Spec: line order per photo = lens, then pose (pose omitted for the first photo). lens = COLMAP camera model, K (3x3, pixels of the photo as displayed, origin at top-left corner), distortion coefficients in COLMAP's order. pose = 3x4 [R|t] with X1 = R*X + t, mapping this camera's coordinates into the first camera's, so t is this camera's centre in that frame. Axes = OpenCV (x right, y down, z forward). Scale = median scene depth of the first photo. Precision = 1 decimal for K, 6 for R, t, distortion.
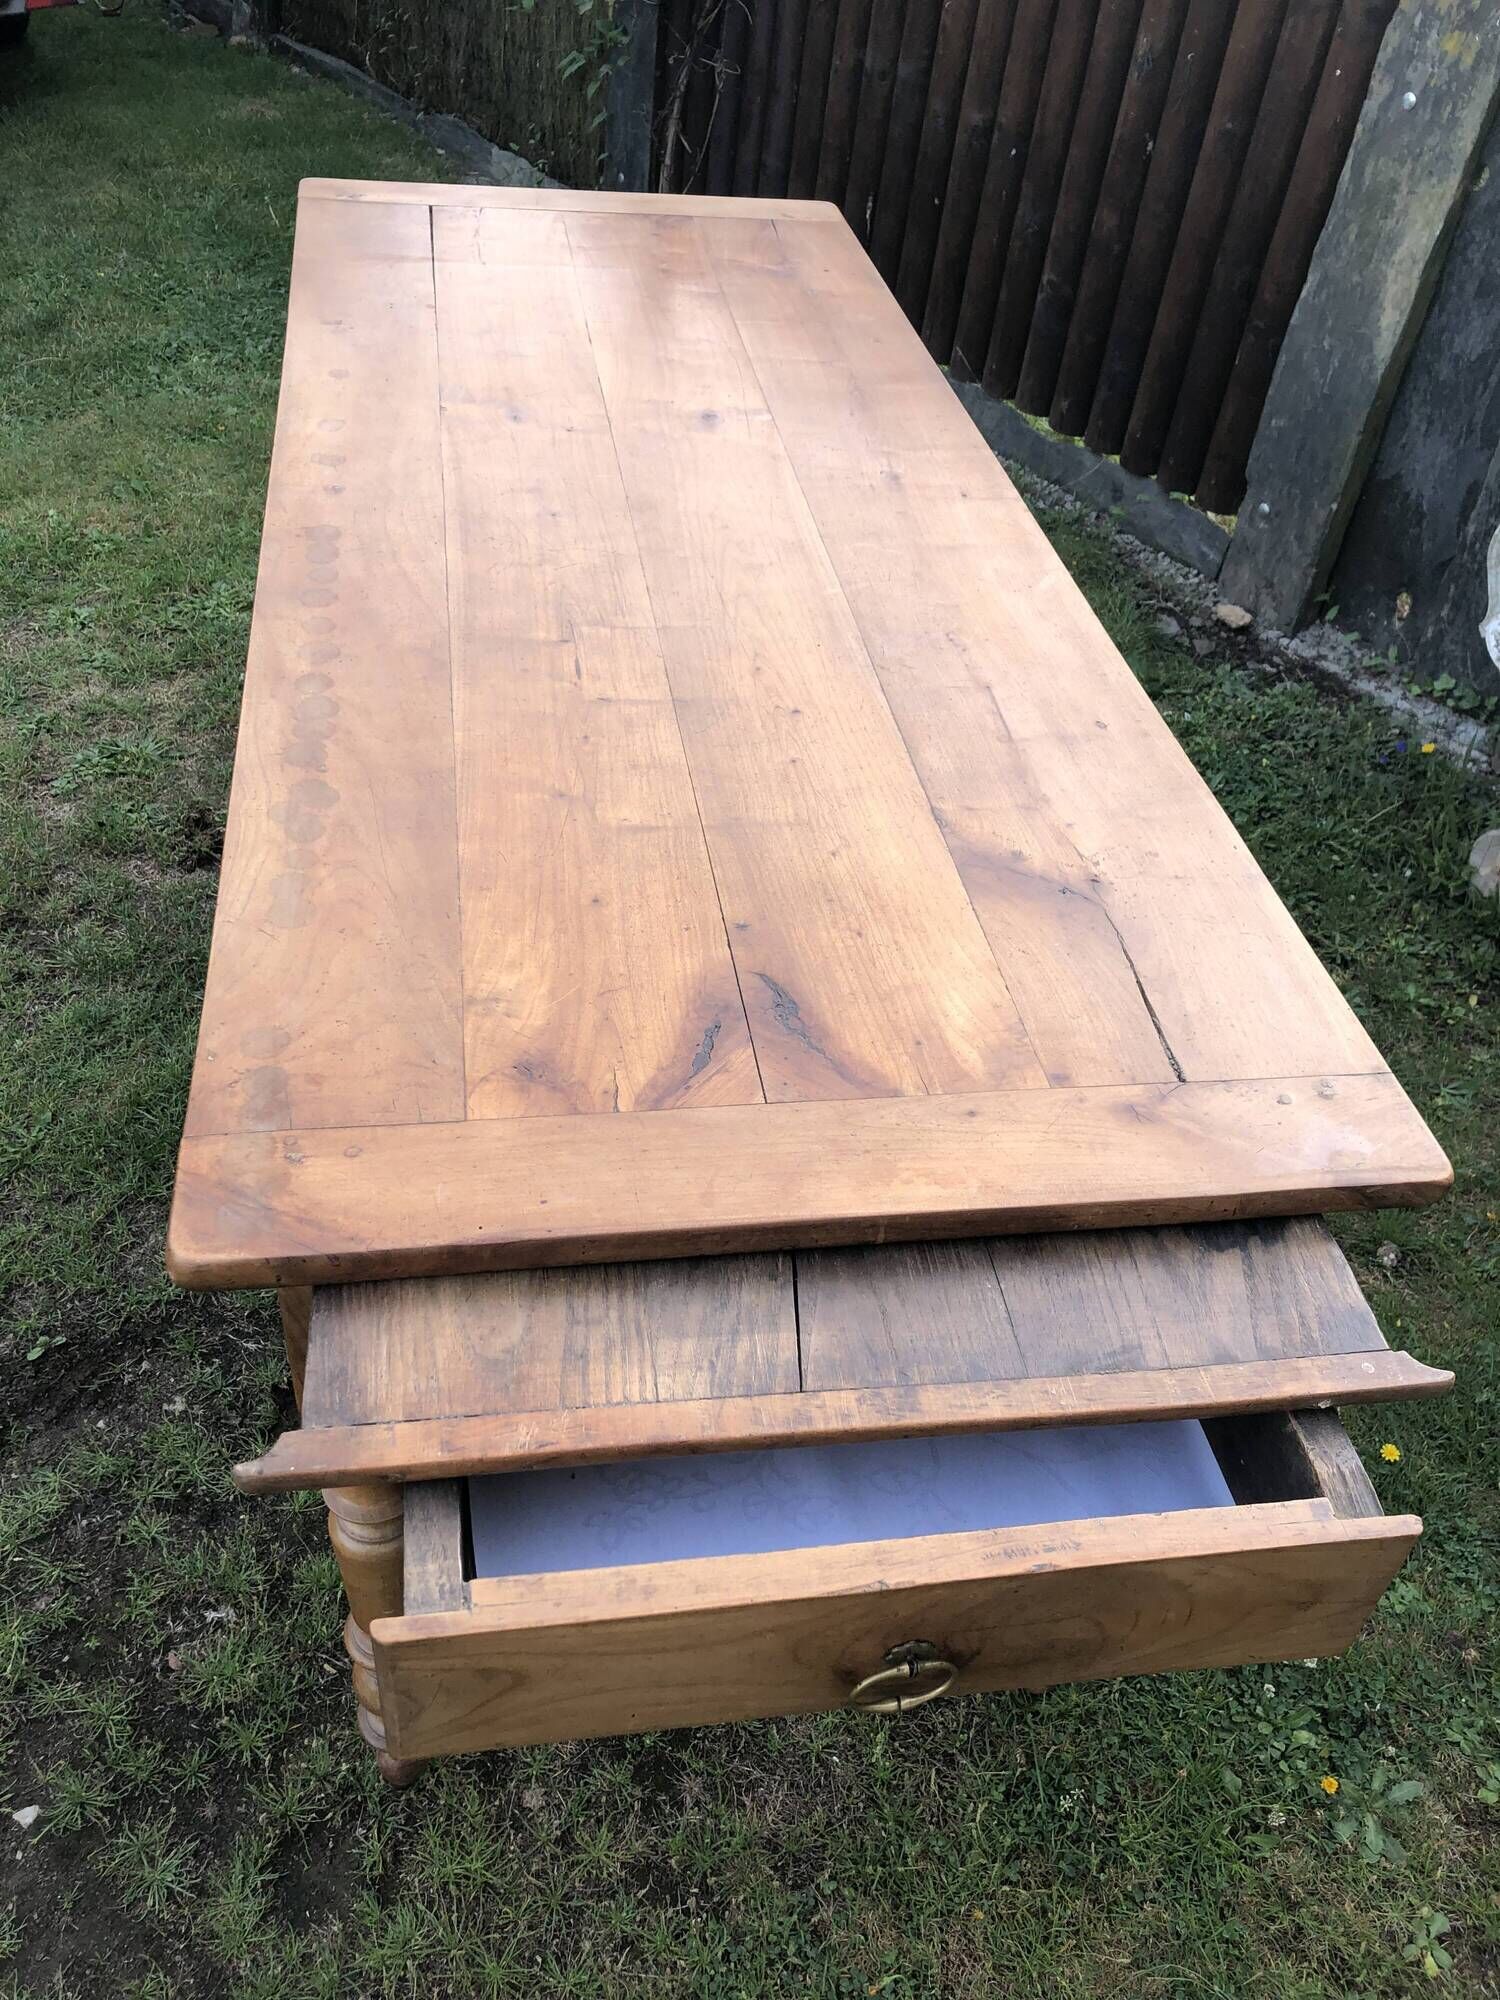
lens RADIAL K [[1649.9, 0, 749.5], [0, 1649.9, 986.6], [0, 0, 1]] dist [0.021398, -0.012003]
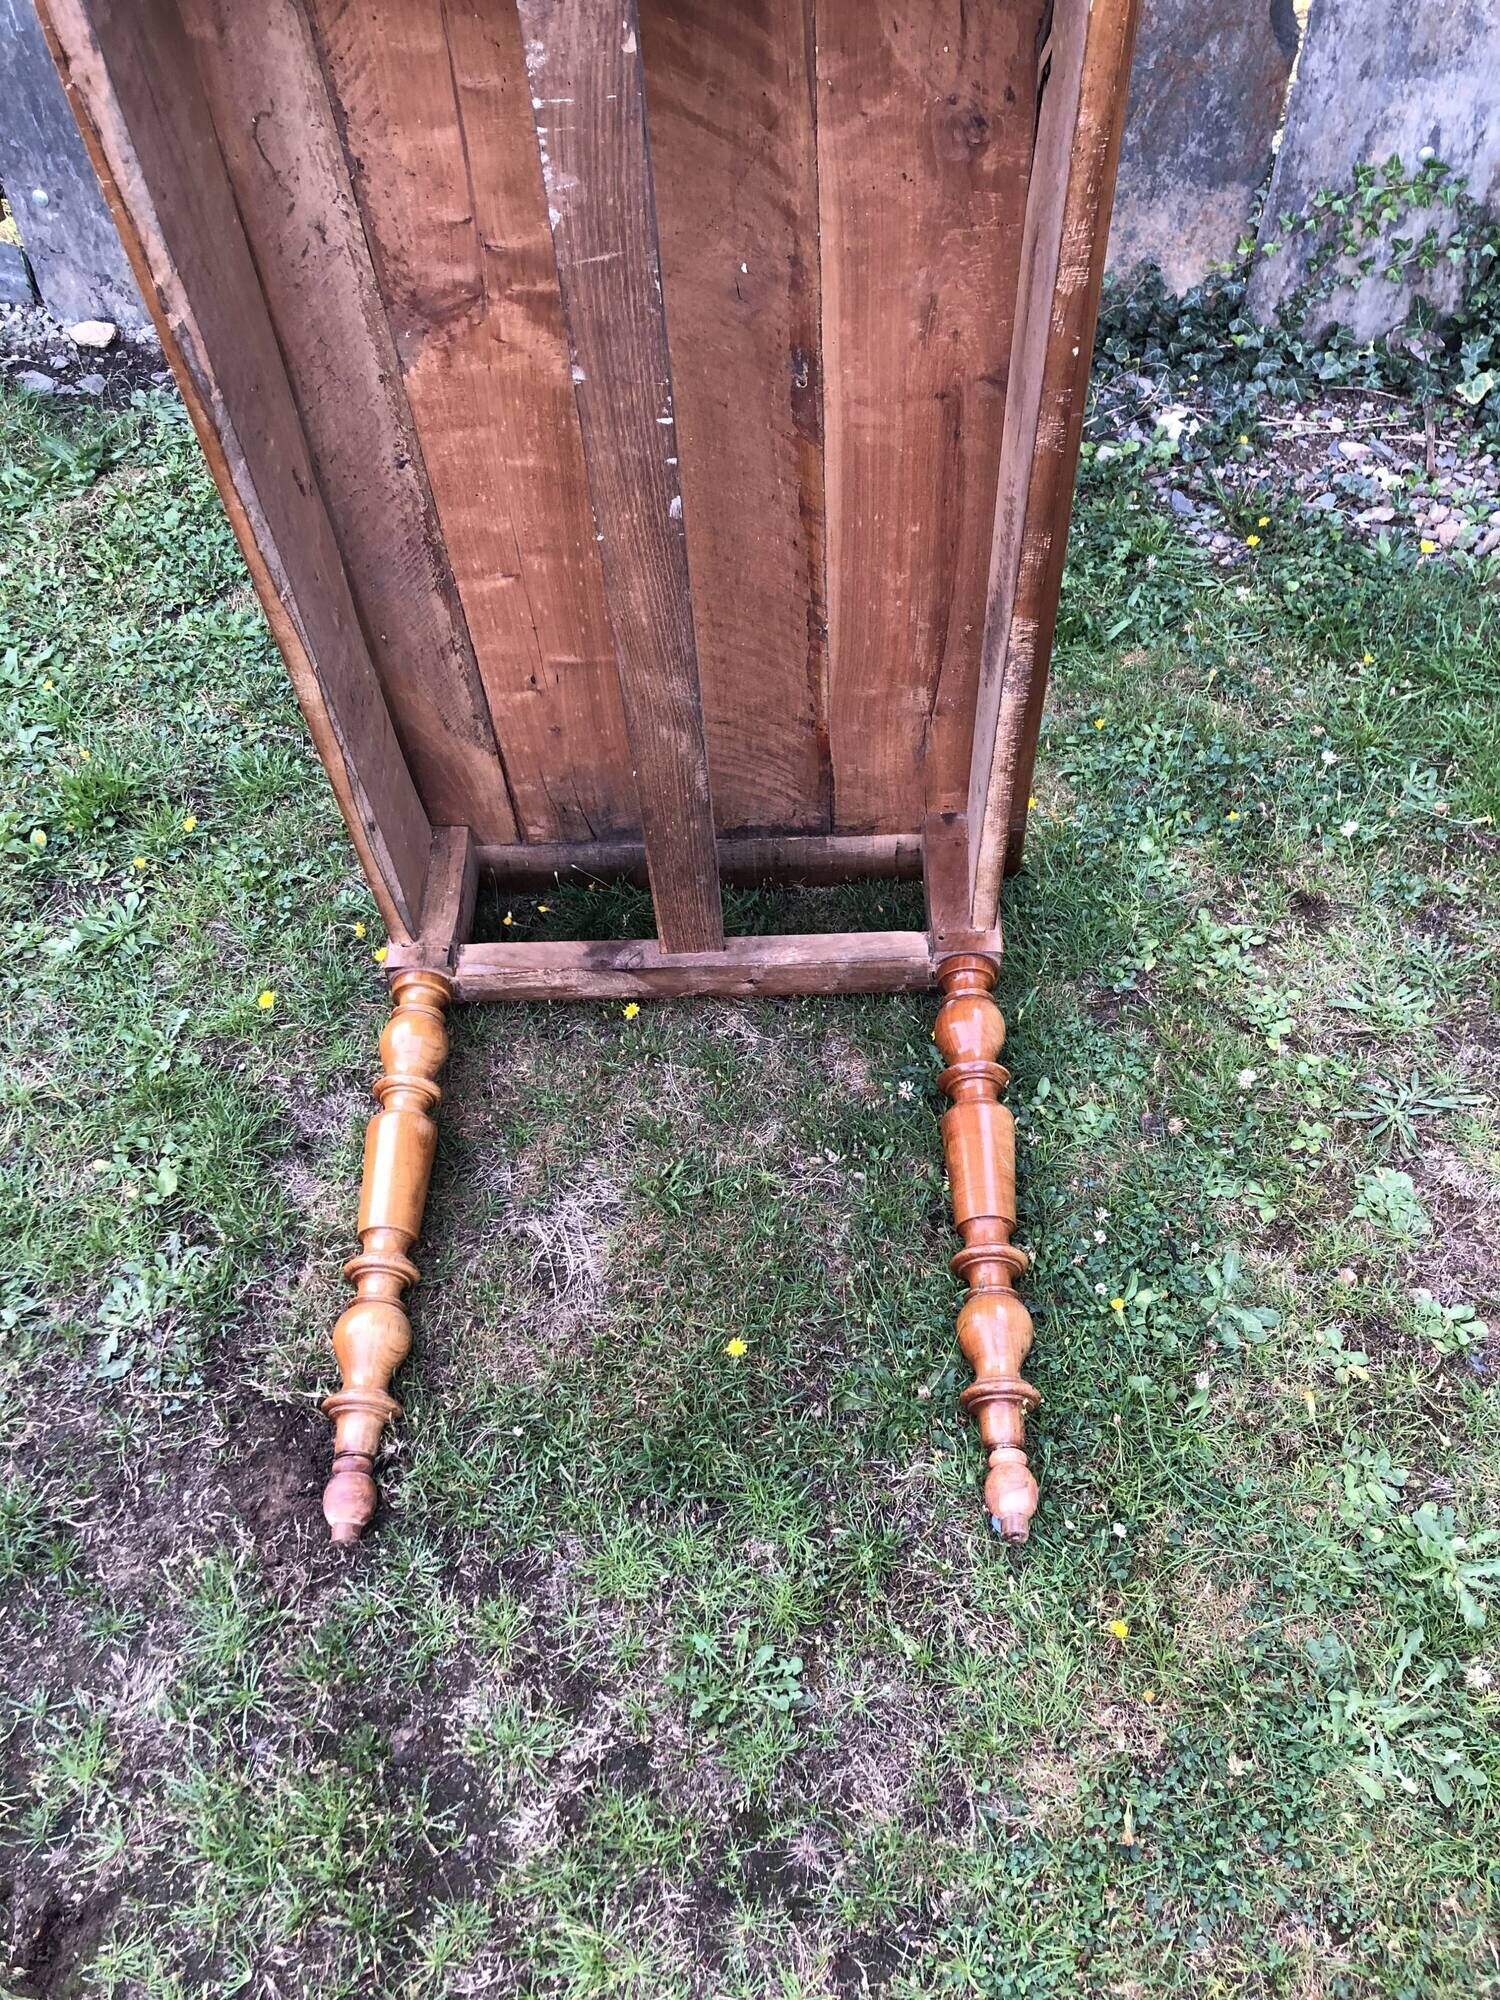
lens RADIAL K [[1649.9, 0, 763.8], [0, 1649.9, 978.9], [0, 0, 1]] dist [0.021398, -0.012003]
pose [[0.636819, -0.641297, 0.428019, -0.067121], [0.542463, 0.767162, 0.342339, -0.092416], [-0.547901, 0.014177, 0.836423, 0.147171]]
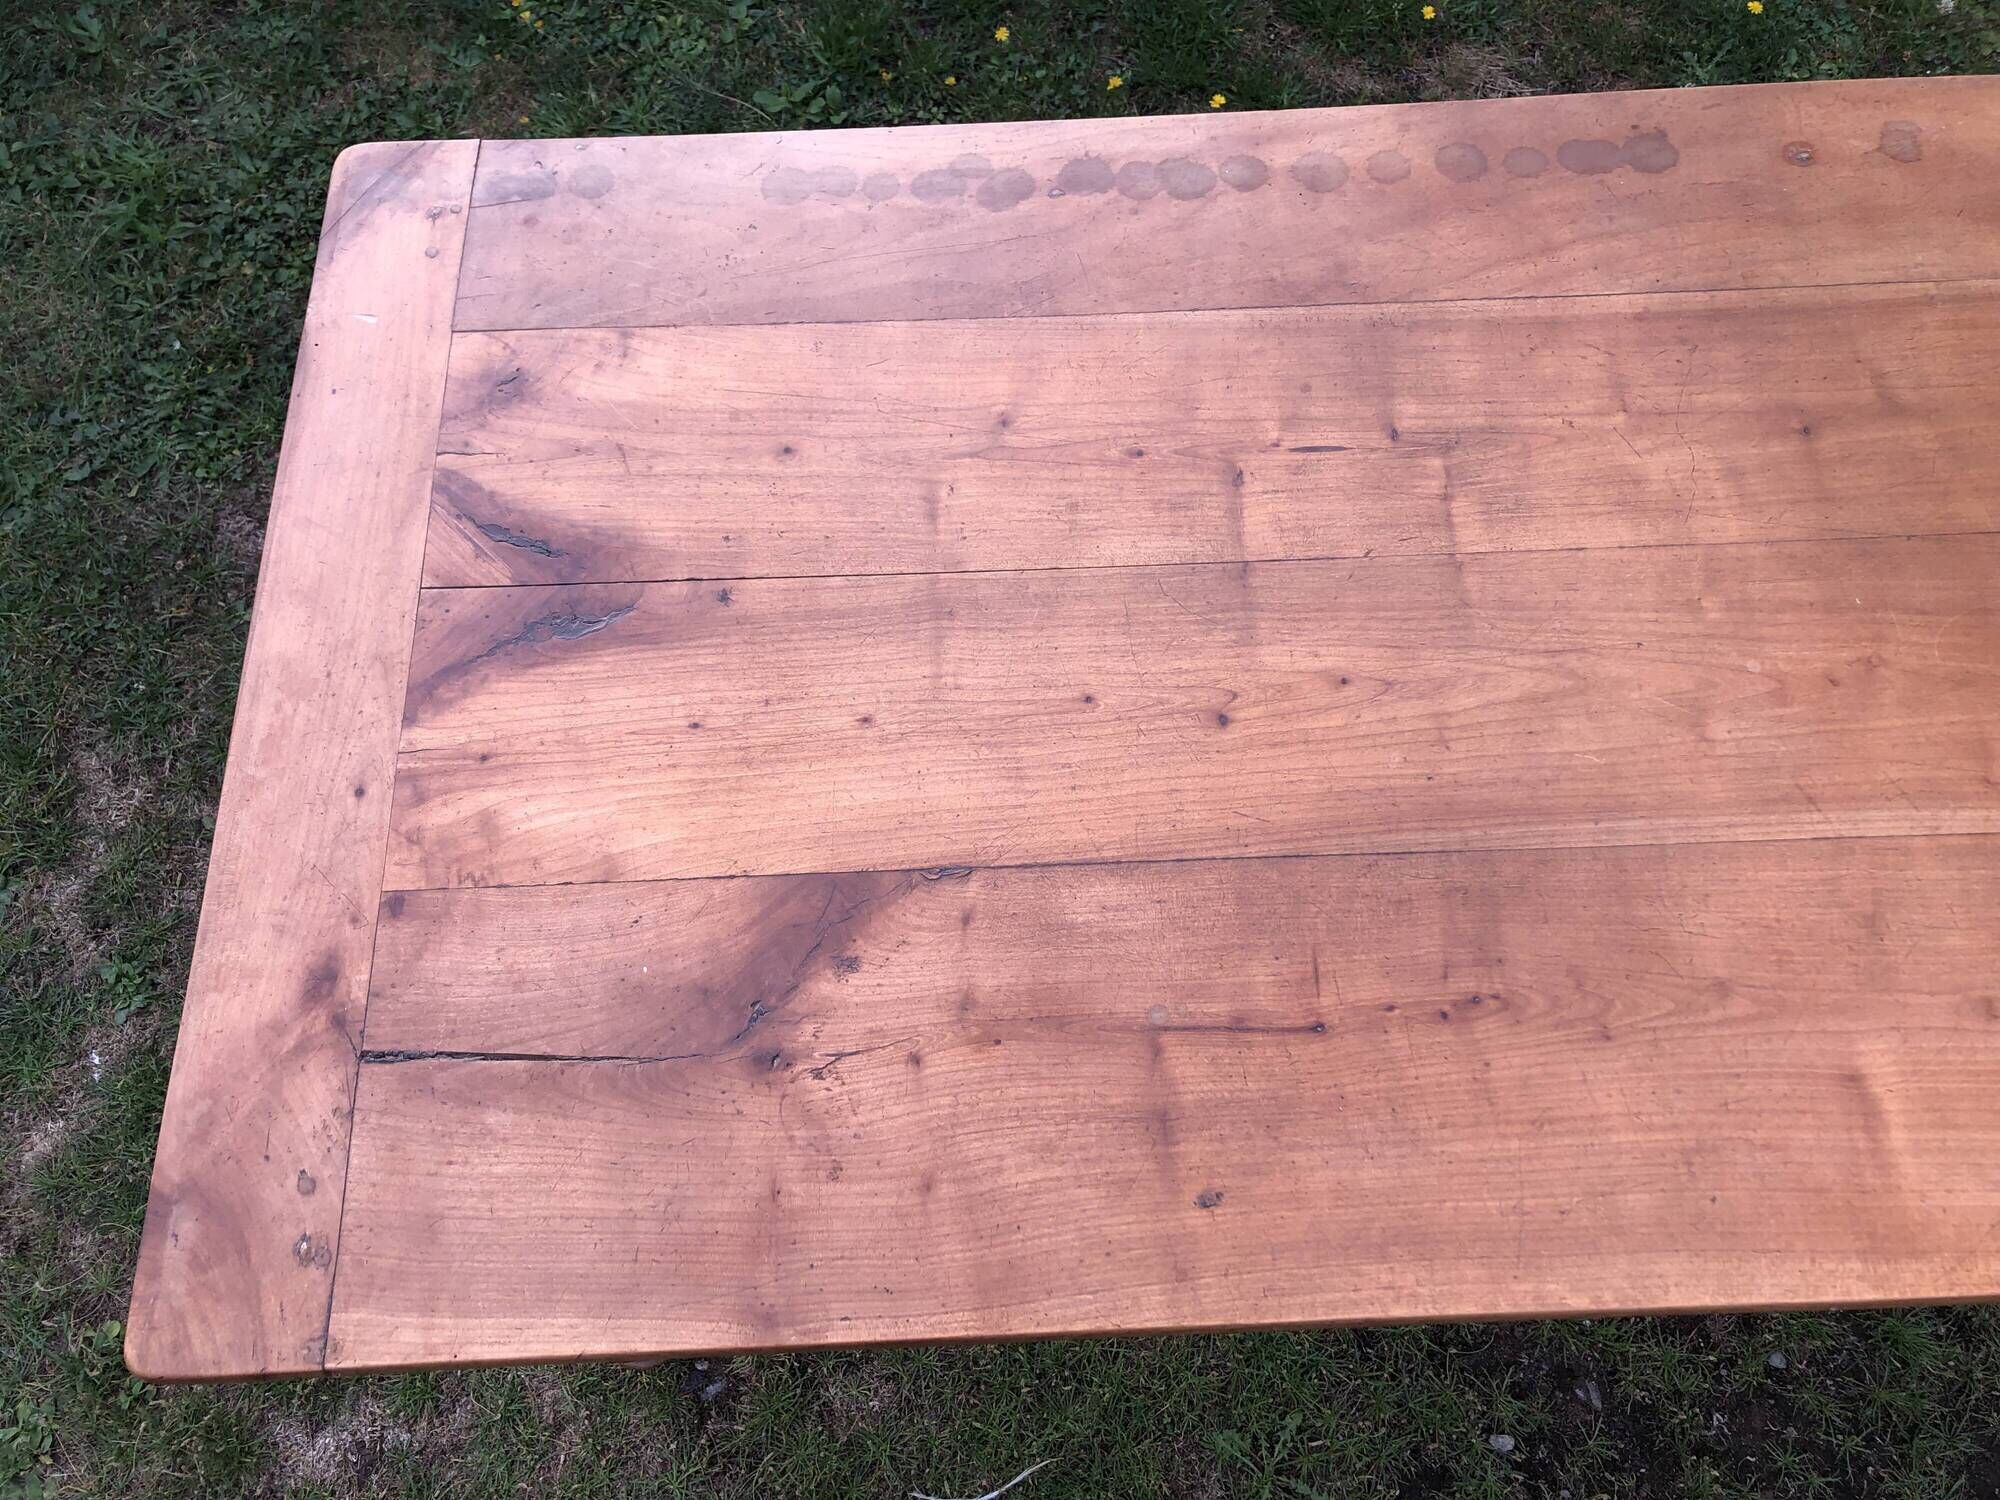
lens RADIAL K [[1649.9, 0, 1017.1], [0, 1649.9, 746.3], [0, 0, 1]] dist [0.021398, -0.012003]
pose [[-0.129327, 0.865375, -0.484150, 0.382908], [-0.640603, 0.299775, 0.706939, -0.600488], [0.756903, 0.401574, 0.515592, 0.618534]]
